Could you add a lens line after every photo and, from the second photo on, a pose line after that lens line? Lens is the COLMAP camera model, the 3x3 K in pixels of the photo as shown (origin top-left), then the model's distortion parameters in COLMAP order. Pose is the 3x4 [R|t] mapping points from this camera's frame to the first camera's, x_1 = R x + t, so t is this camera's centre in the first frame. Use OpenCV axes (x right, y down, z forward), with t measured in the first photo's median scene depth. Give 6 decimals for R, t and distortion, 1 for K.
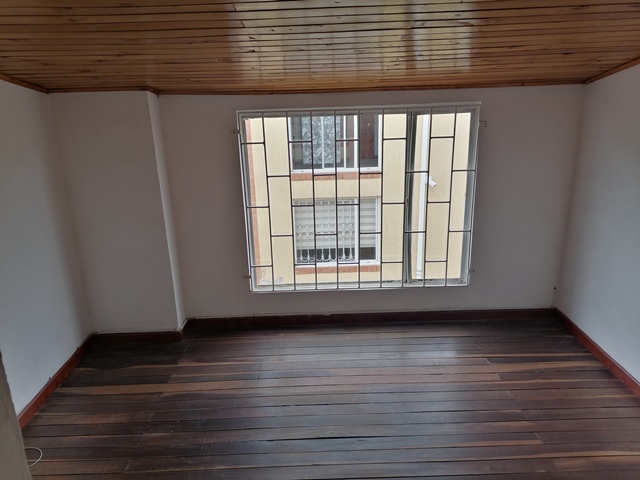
lens RADIAL K [[479.8, 0, 320.0], [0, 479.8, 240.0], [0, 0, 1]] dist [0.061193, -0.060545]
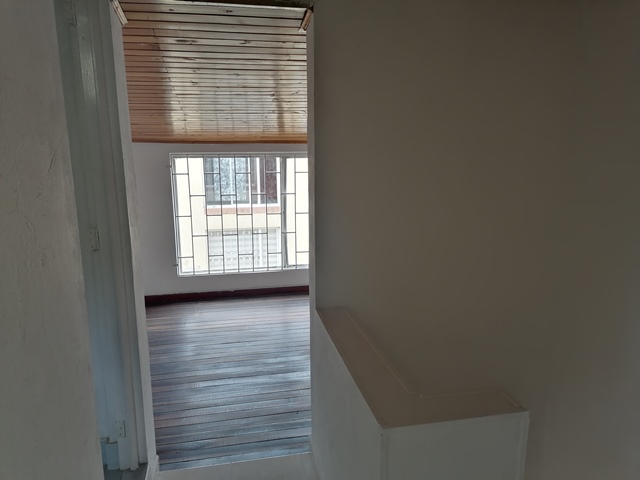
lens RADIAL K [[479.8, 0, 320.0], [0, 479.8, 240.0], [0, 0, 1]] dist [0.061193, -0.060545]
pose [[0.984031, -0.010938, 0.177661, 0.021478], [0.028664, 0.994821, -0.097518, 0.160365], [-0.175674, 0.101053, 0.979248, -0.528154]]
